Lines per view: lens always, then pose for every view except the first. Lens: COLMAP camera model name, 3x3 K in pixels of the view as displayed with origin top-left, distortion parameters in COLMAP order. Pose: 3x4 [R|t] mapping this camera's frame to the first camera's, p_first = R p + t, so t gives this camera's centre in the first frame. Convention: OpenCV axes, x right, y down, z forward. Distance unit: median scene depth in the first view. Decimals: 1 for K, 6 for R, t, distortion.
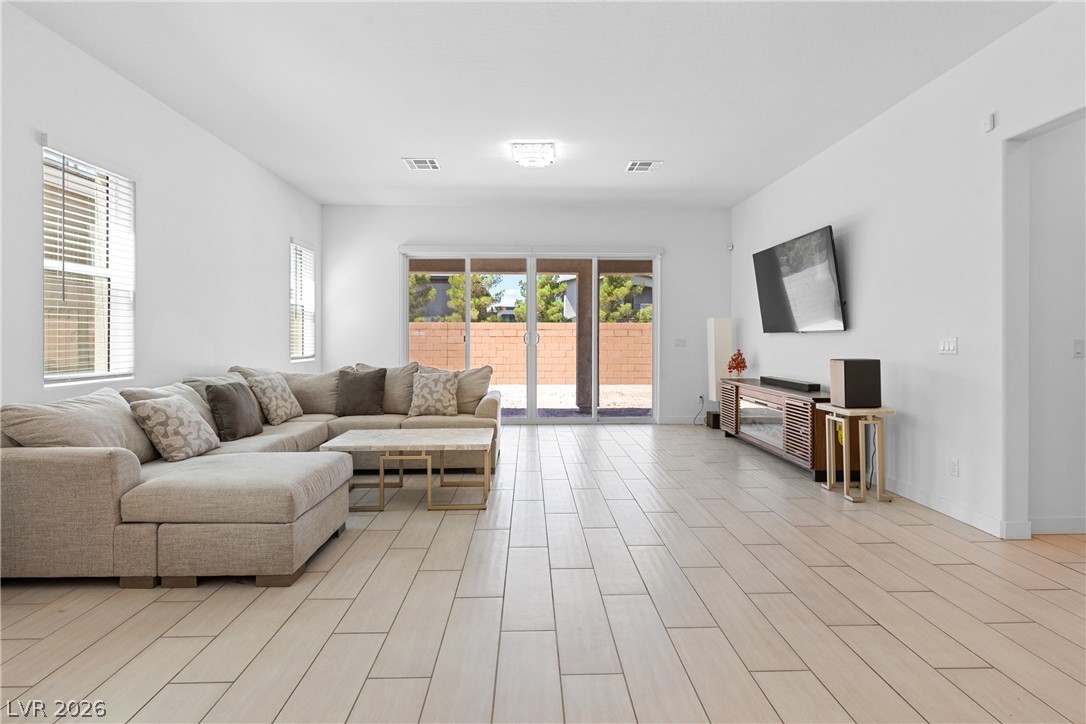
lens RADIAL K [[545.0, 0, 546.4], [0, 545.0, 337.9], [0, 0, 1]] dist [-0.000745, -0.001187]
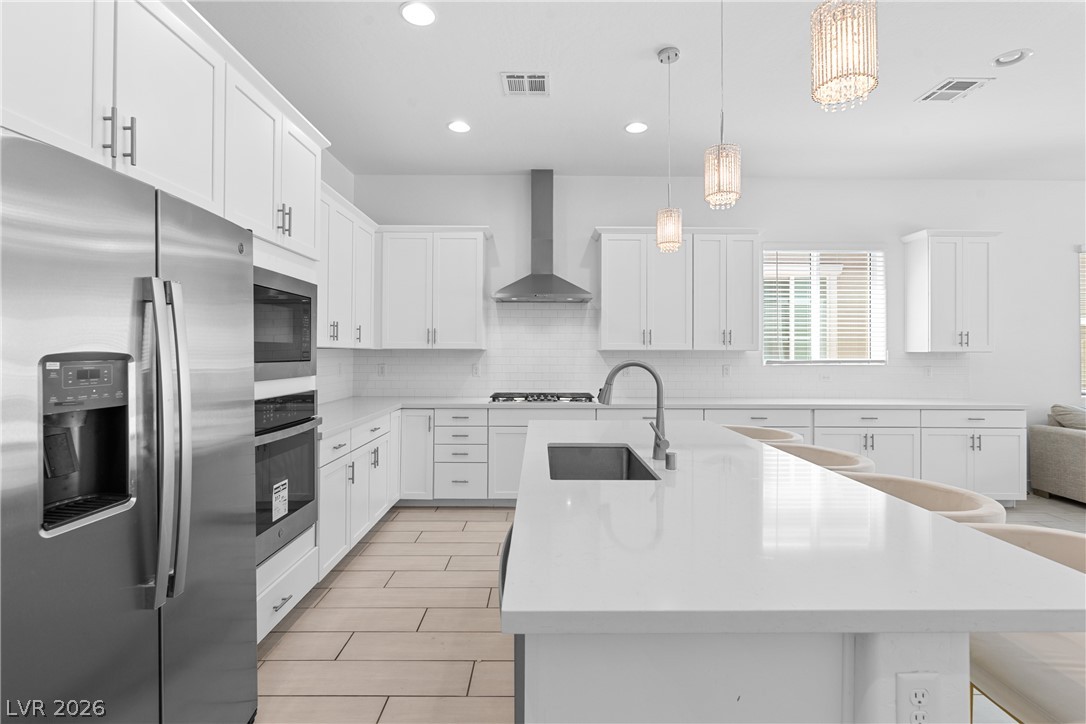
lens RADIAL K [[514.2, 0, 547.8], [0, 514.2, 344.5], [0, 0, 1]] dist [0.001111, -0.001348]
pose [[-0.019955, -0.015241, -0.999685, 0.430586], [-0.004300, 0.999876, -0.015159, -0.025020], [0.999792, 0.003997, -0.020018, -0.378588]]
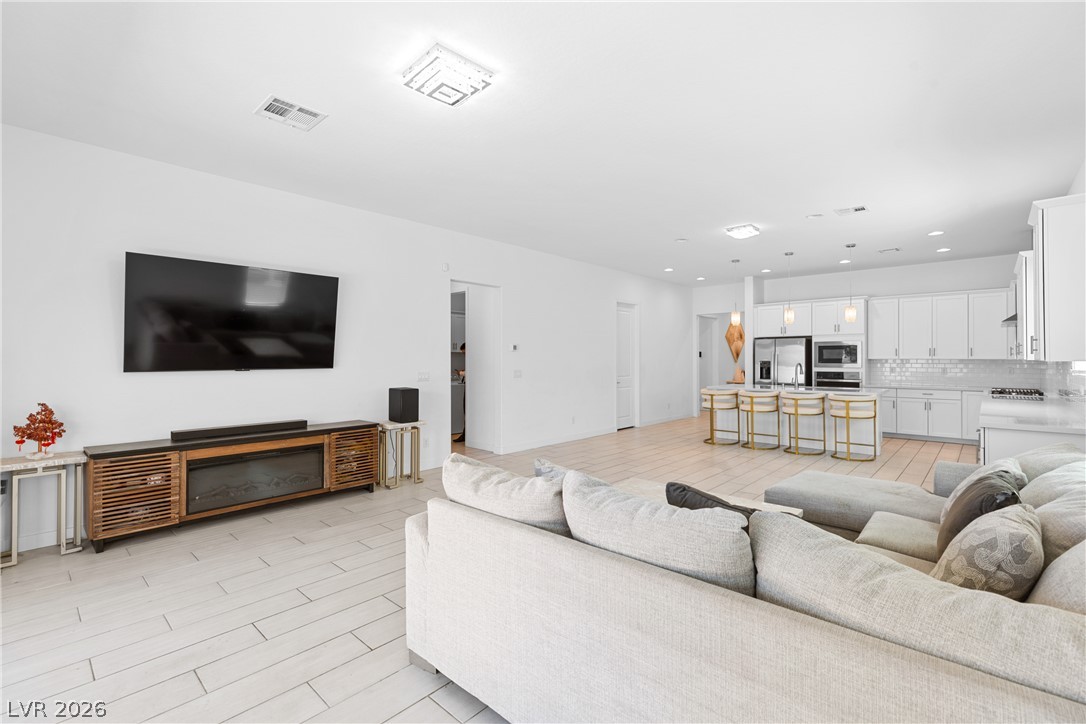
lens RADIAL K [[495.8, 0, 540.3], [0, 495.8, 356.9], [0, 0, 1]] dist [0.008180, -0.000096]
pose [[-0.716688, -0.000498, 0.697393, -0.494928], [-0.003152, 0.999992, -0.002525, -0.030229], [-0.697386, -0.004008, -0.716684, 1.377062]]
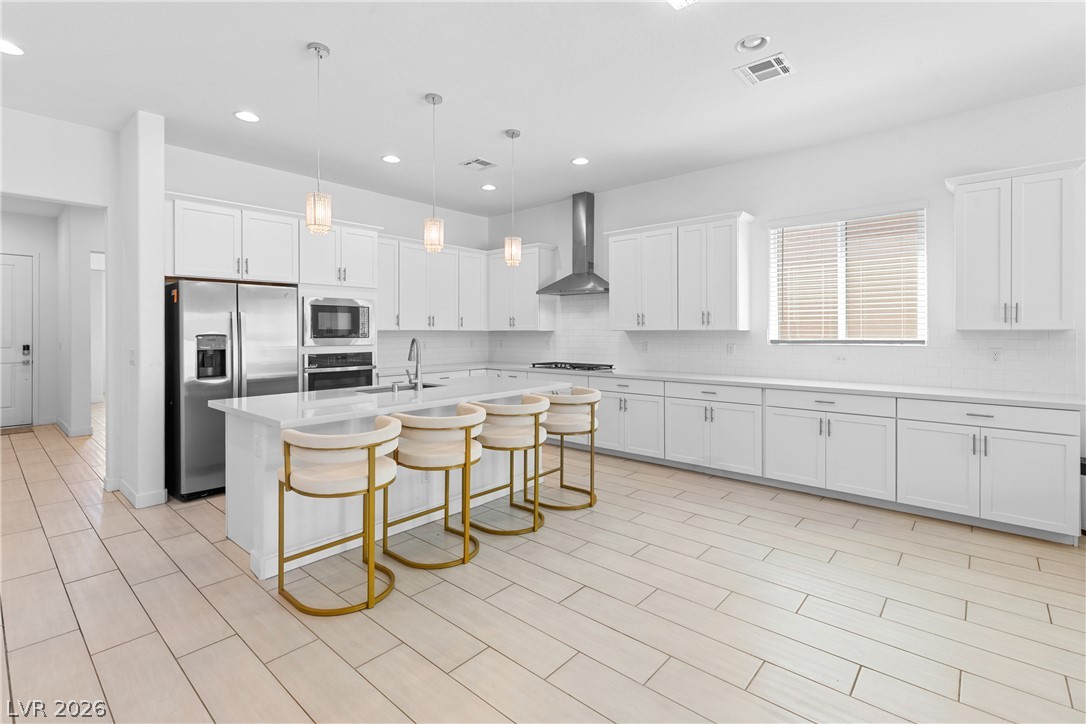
lens RADIAL K [[495.8, 0, 556.0], [0, 495.8, 330.4], [0, 0, 1]] dist [0.008180, -0.000096]
pose [[-0.682086, -0.002358, -0.731268, 0.409283], [0.000974, 0.999991, -0.004132, -0.025562], [0.731272, -0.003530, -0.682077, 0.357942]]
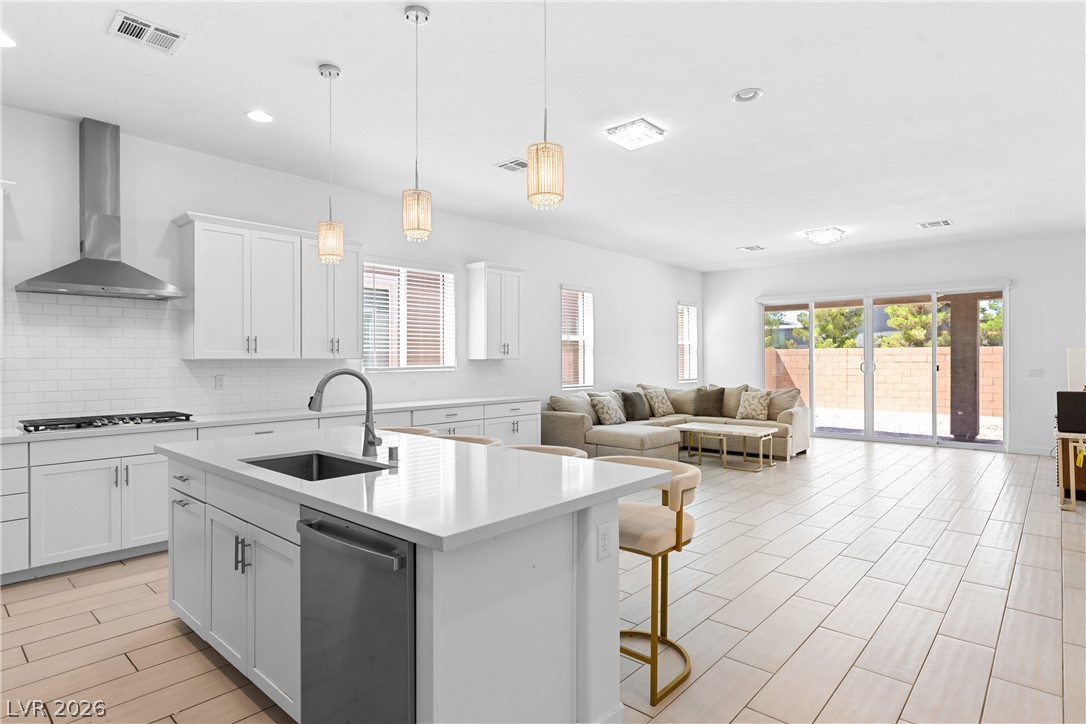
lens RADIAL K [[576.4, 0, 543.1], [0, 576.4, 361.0], [0, 0, 1]] dist [-0.002076, 0.001710]
pose [[0.721318, -0.000606, -0.692604, 0.489518], [0.003160, 0.999992, 0.002416, -0.027070], [0.692597, -0.003931, 0.721314, -0.561643]]
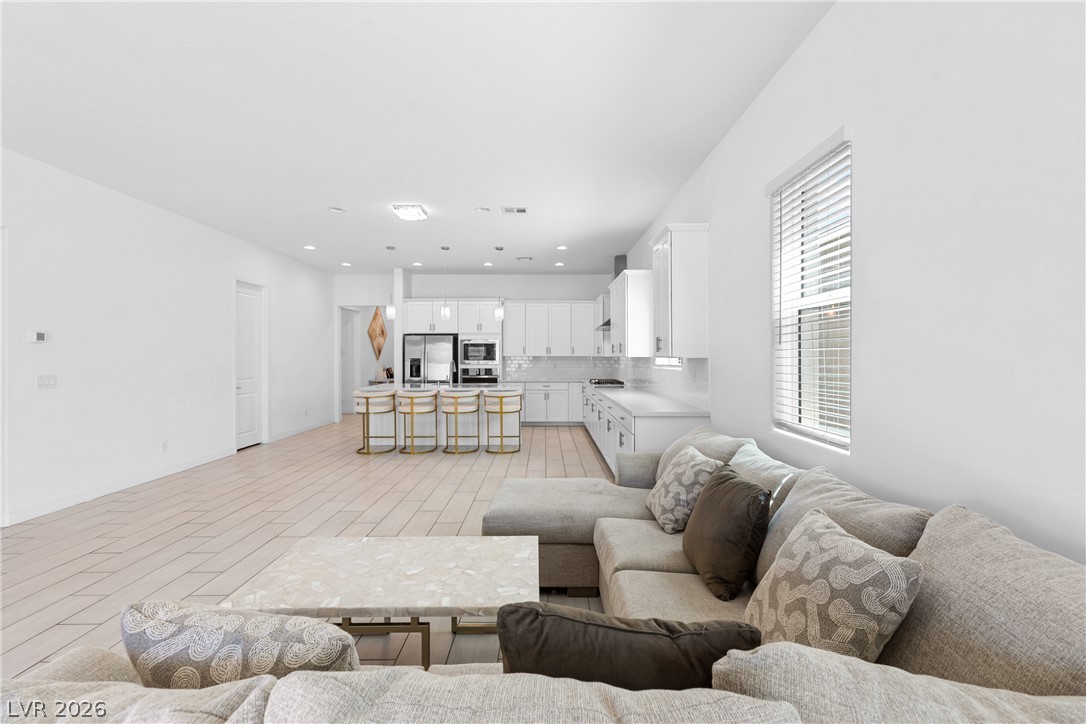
lens RADIAL K [[495.8, 0, 550.0], [0, 495.8, 357.2], [0, 0, 1]] dist [0.008180, -0.000096]
pose [[-0.999670, -0.002737, 0.025537, -0.330644], [-0.002721, 0.999996, 0.000663, -0.029207], [-0.025538, 0.000593, -0.999674, 1.228680]]
